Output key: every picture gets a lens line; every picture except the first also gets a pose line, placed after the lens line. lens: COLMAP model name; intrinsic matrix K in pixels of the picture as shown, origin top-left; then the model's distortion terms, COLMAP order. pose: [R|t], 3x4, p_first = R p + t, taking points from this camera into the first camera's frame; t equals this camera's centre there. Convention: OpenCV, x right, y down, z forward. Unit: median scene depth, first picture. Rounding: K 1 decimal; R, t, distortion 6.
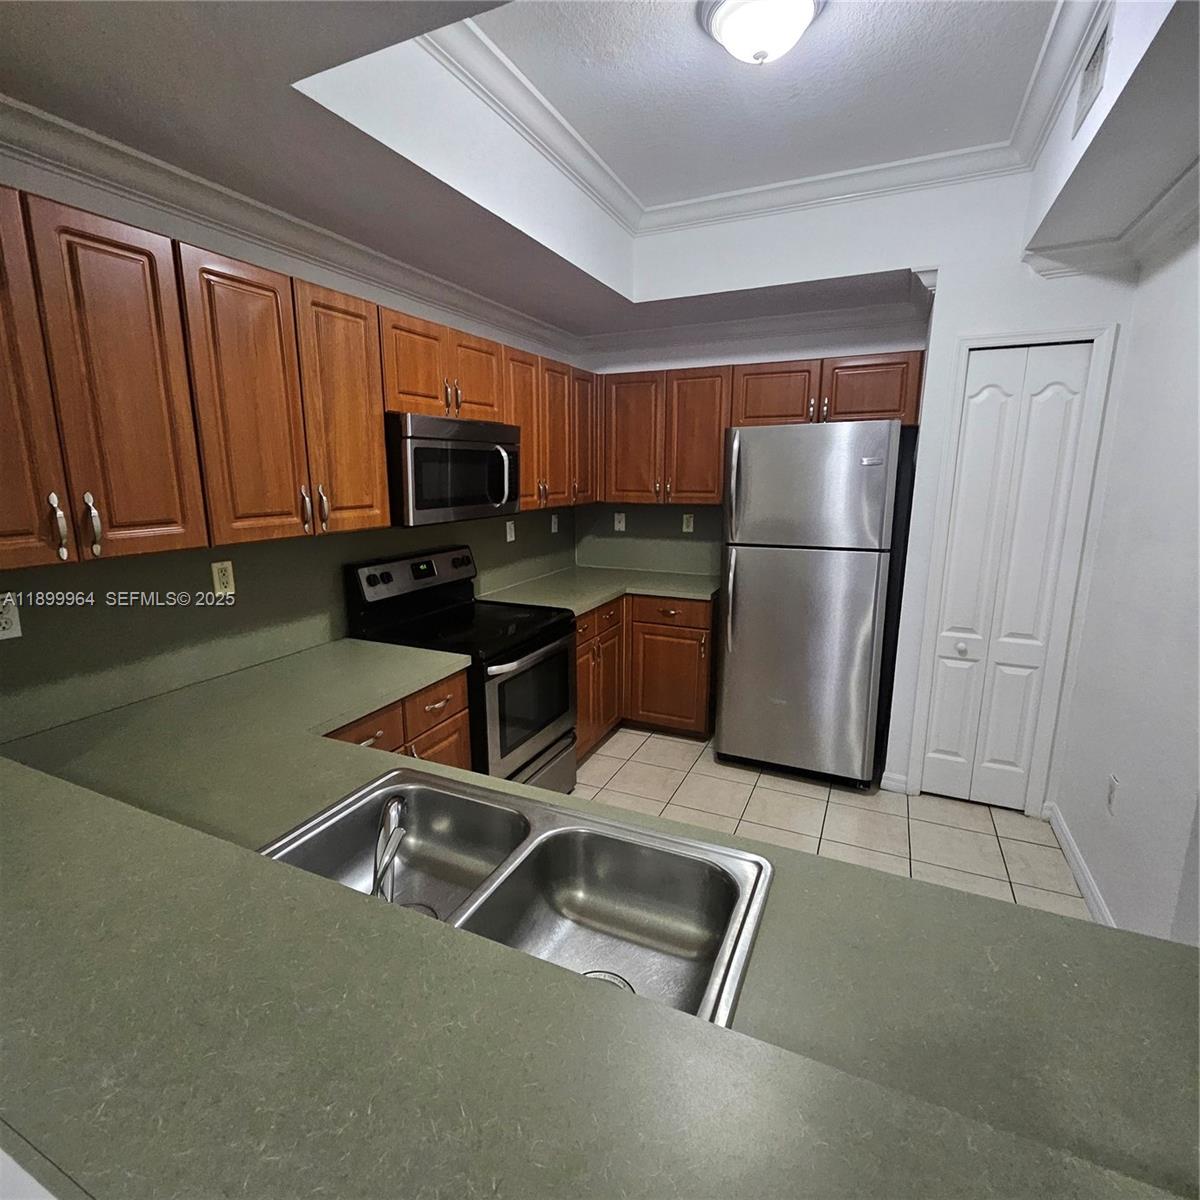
lens RADIAL K [[621.3, 0, 596.6], [0, 621.3, 589.8], [0, 0, 1]] dist [-0.000488, -0.000451]
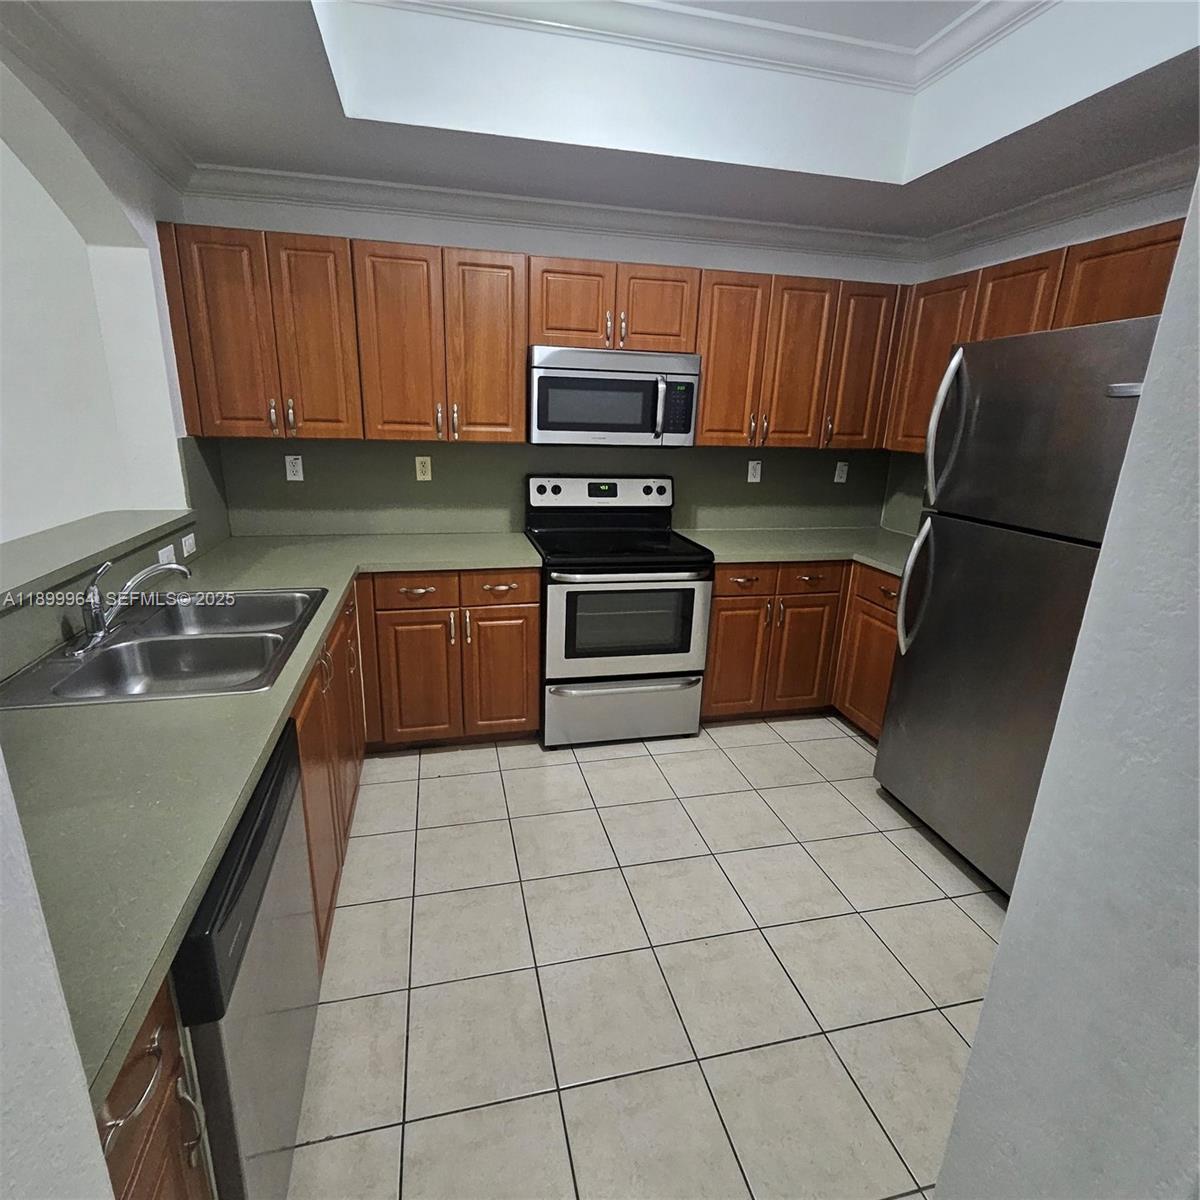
lens RADIAL K [[632.5, 0, 591.0], [0, 632.5, 596.6], [0, 0, 1]] dist [0.000158, 0.000554]
pose [[0.620691, 0.243903, -0.745154, 0.761455], [-0.179870, 0.969333, 0.167454, -0.041390], [0.763144, 0.030094, 0.645527, 0.308795]]
